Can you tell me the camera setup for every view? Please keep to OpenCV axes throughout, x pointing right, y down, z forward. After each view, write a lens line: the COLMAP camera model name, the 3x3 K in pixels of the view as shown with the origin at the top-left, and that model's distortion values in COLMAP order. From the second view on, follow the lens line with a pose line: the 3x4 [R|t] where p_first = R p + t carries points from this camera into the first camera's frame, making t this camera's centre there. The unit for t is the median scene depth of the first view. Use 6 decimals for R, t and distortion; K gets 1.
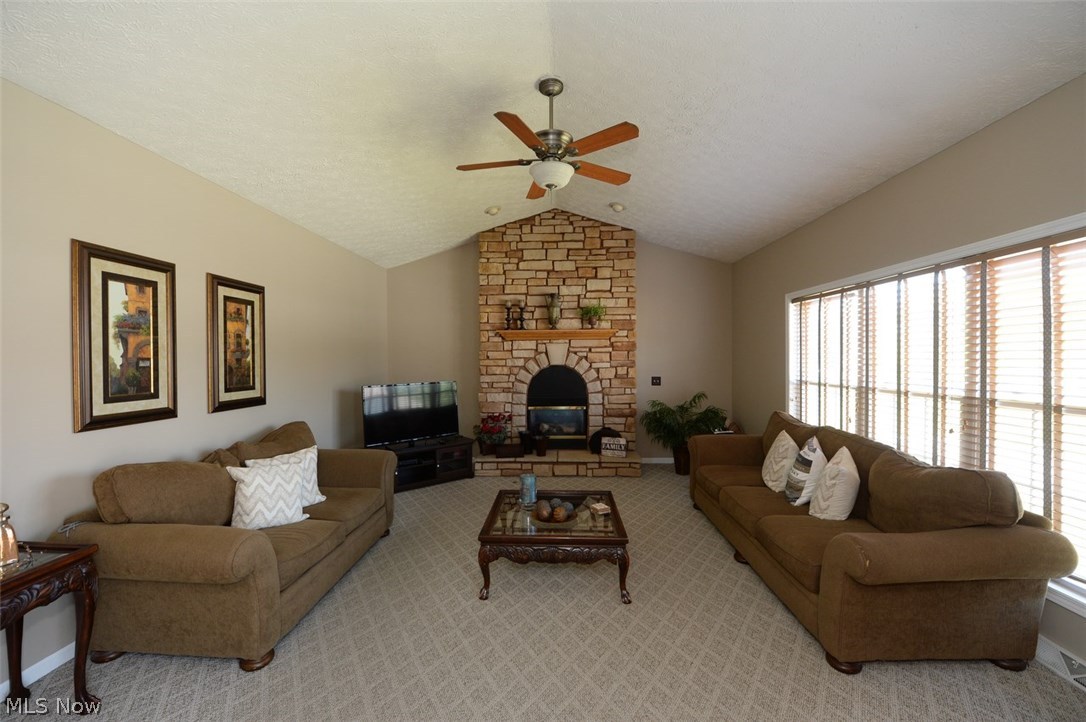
lens RADIAL K [[434.0, 0, 541.5], [0, 434.0, 362.6], [0, 0, 1]] dist [-0.014174, -0.002090]
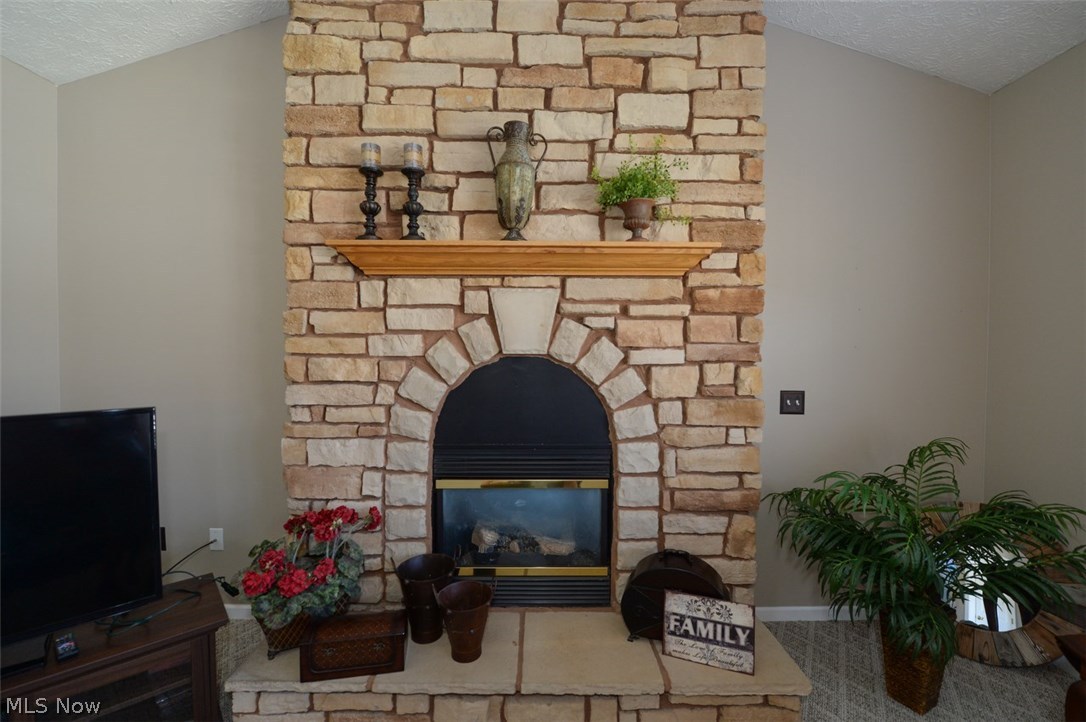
lens RADIAL K [[434.0, 0, 541.5], [0, 434.0, 362.6], [0, 0, 1]] dist [-0.014174, -0.002090]
pose [[0.998684, 0.011474, 0.049984, 0.033298], [-0.011948, 0.999886, 0.009190, 0.008141], [-0.049873, -0.009775, 0.998708, 0.675621]]
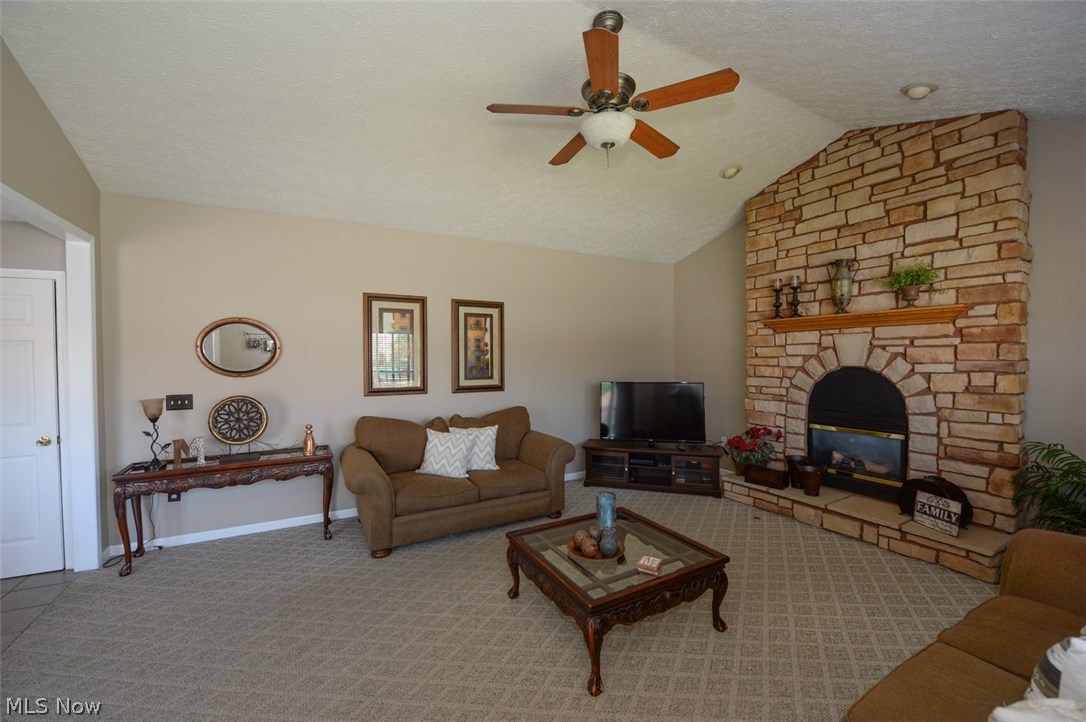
lens RADIAL K [[434.0, 0, 541.5], [0, 434.0, 362.6], [0, 0, 1]] dist [-0.014174, -0.002090]
pose [[0.520699, 0.015266, -0.853604, 0.352119], [-0.007431, 0.999883, 0.013349, -0.005450], [0.853708, -0.000608, 0.520751, 0.253424]]
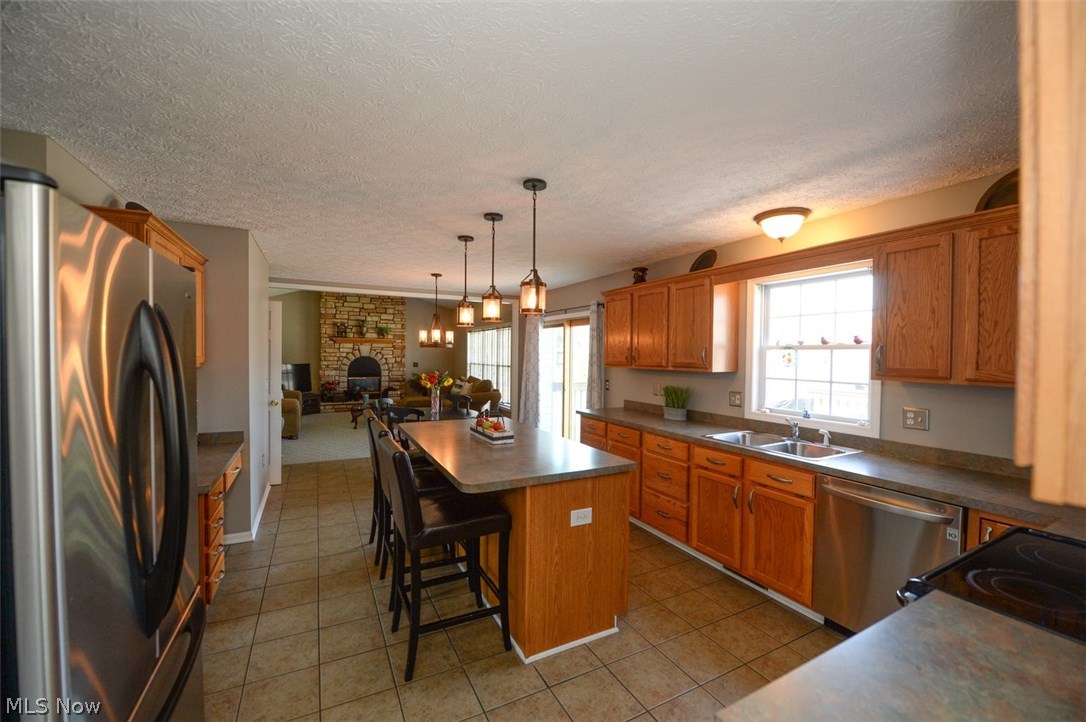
lens RADIAL K [[434.0, 0, 541.5], [0, 434.0, 362.6], [0, 0, 1]] dist [-0.014174, -0.002090]
pose [[0.869290, 0.006039, 0.494265, -0.238381], [-0.009763, 0.999940, 0.004954, 0.017525], [-0.494206, -0.009132, 0.869297, -1.112430]]
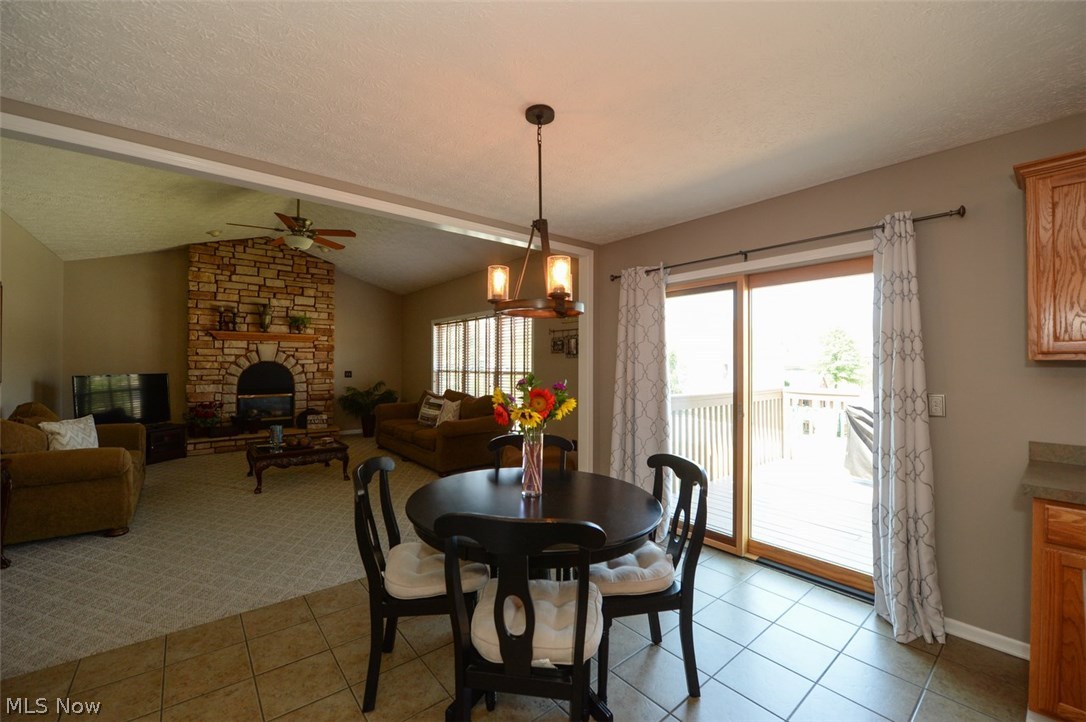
lens RADIAL K [[434.0, 0, 541.5], [0, 434.0, 362.6], [0, 0, 1]] dist [-0.014174, -0.002090]
pose [[0.748319, 0.012158, 0.663228, -0.197432], [0.001148, 0.999807, -0.019623, 0.035202], [-0.663338, 0.015445, 0.748161, -0.456749]]
